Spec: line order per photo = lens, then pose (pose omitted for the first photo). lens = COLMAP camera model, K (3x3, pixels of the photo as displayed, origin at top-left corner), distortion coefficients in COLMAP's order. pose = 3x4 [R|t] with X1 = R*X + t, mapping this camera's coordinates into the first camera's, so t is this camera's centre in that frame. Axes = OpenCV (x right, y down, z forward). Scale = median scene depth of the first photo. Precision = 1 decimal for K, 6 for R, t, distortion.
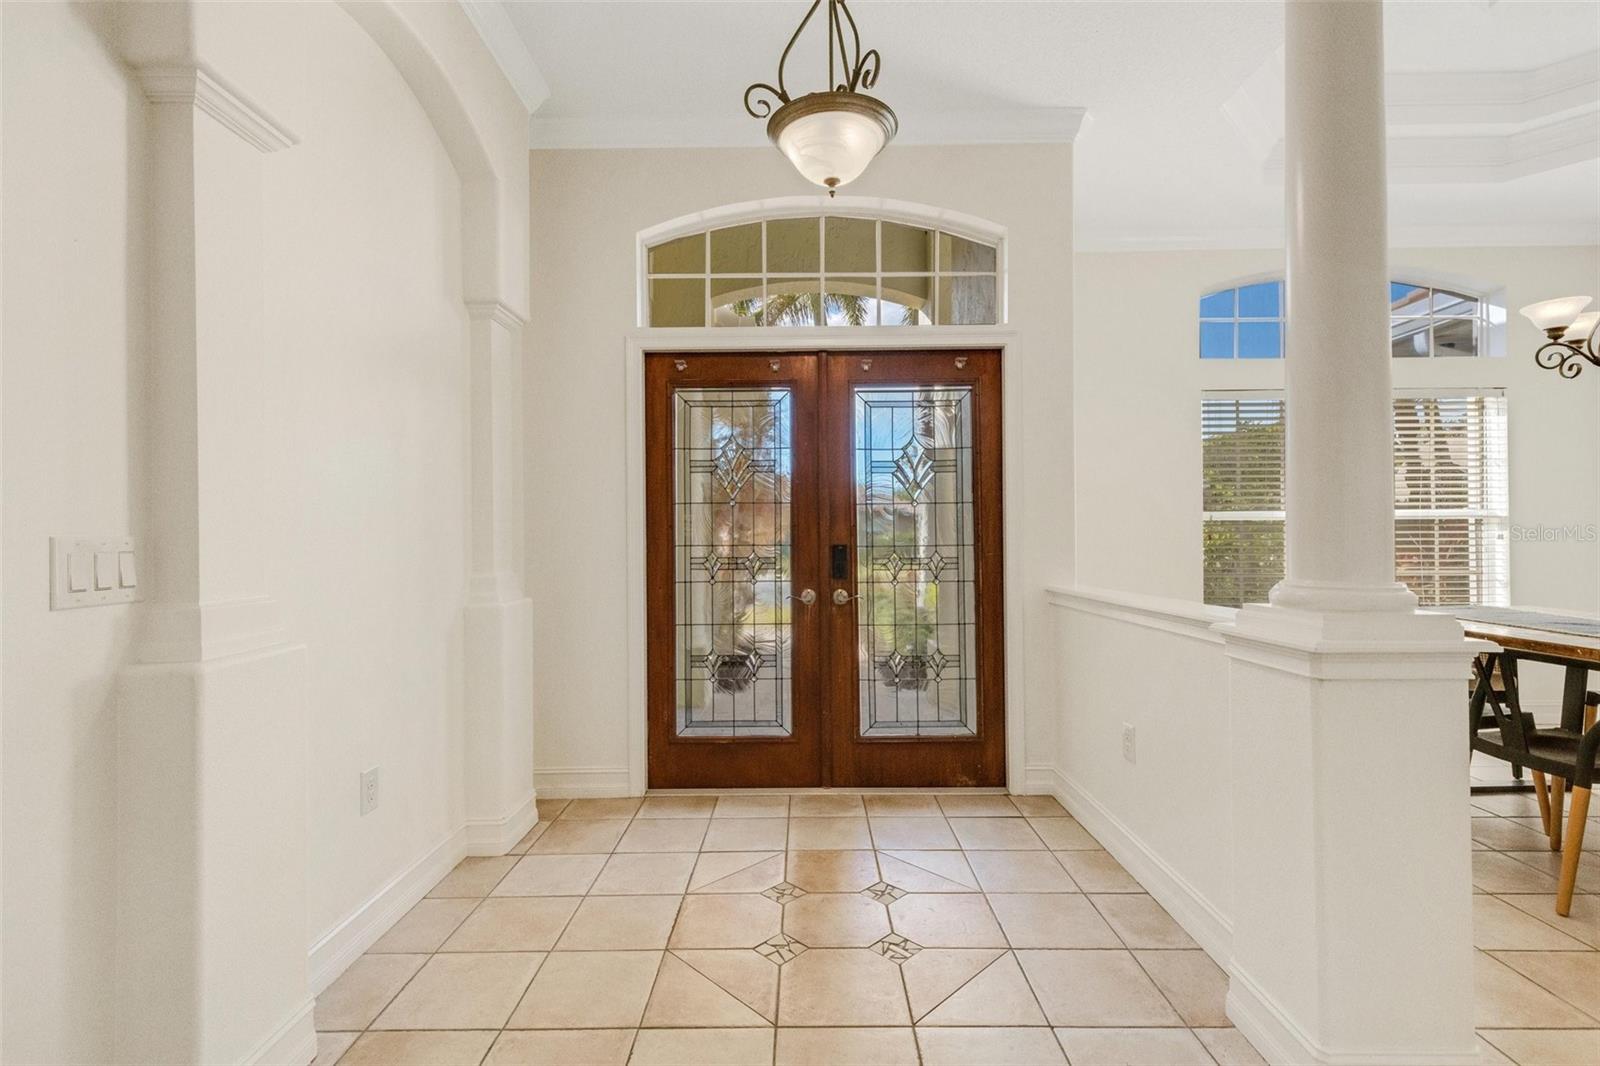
lens RADIAL K [[717.8, 0, 800.2], [0, 717.8, 532.5], [0, 0, 1]] dist [0.000657, 0.000069]
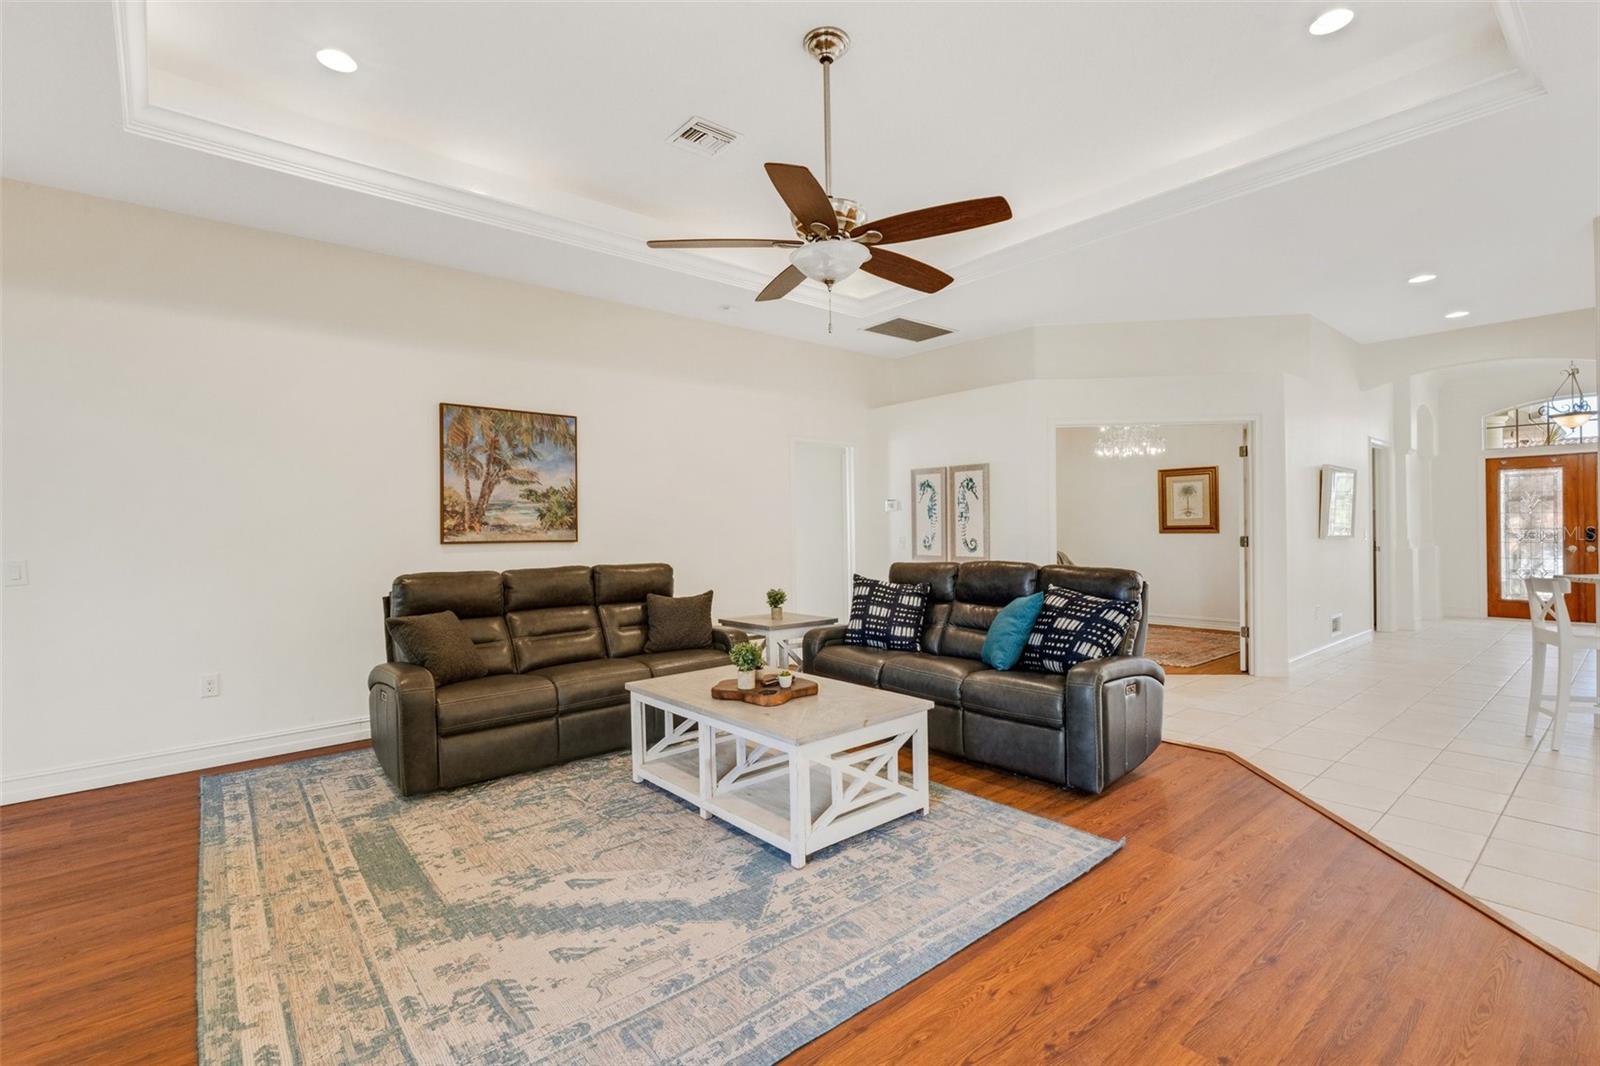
lens RADIAL K [[717.8, 0, 799.4], [0, 717.8, 535.5], [0, 0, 1]] dist [0.000657, 0.000069]
pose [[0.644423, 0.003312, -0.764662, 0.194792], [0.005536, 0.999944, 0.008997, 0.002922], [0.764650, -0.010031, 0.644368, -2.788940]]
